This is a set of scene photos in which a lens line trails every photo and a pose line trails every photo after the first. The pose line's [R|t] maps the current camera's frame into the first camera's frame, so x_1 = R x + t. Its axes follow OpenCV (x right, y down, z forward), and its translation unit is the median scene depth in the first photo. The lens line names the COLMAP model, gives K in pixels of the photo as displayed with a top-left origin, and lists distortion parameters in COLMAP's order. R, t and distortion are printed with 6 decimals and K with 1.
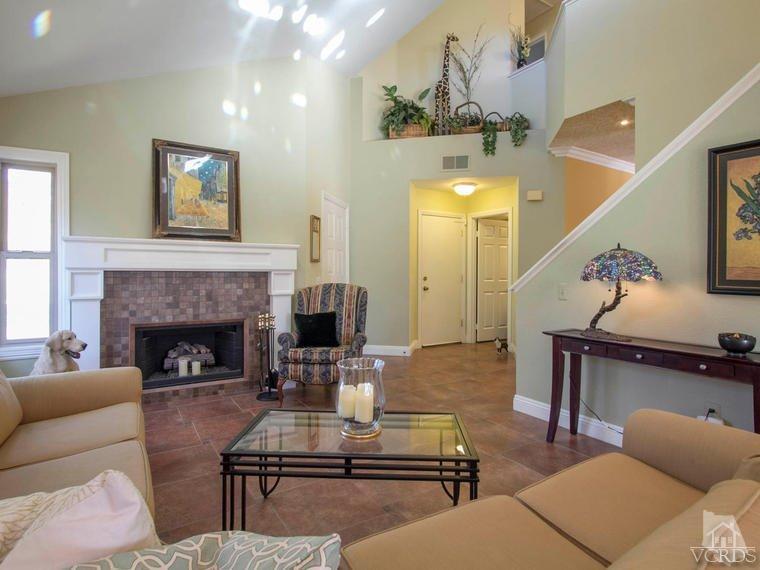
lens RADIAL K [[406.6, 0, 375.6], [0, 406.6, 273.9], [0, 0, 1]] dist [-0.018559, 0.003086]
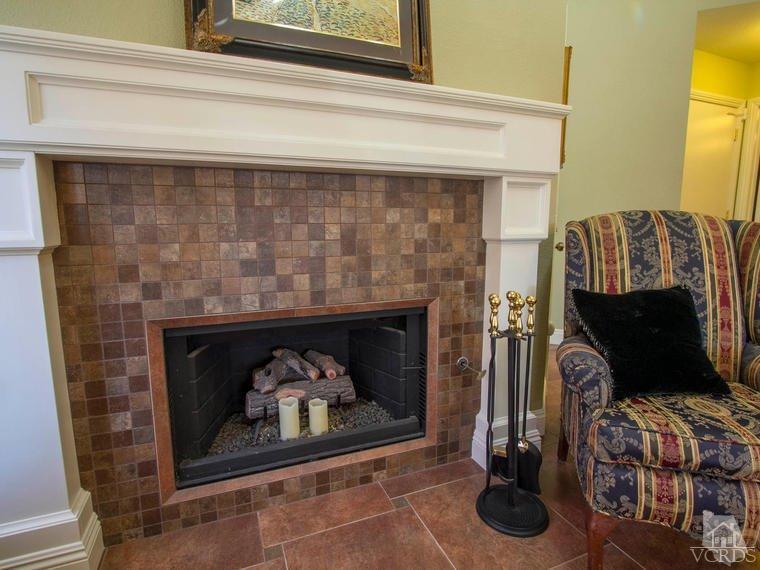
lens RADIAL K [[406.6, 0, 379.6], [0, 406.6, 285.5], [0, 0, 1]] dist [-0.018559, 0.003086]
pose [[0.984061, 0.017882, -0.176928, -0.315903], [0.007669, 0.989738, 0.142690, 0.041440], [0.177664, -0.141773, 0.973825, 0.635816]]
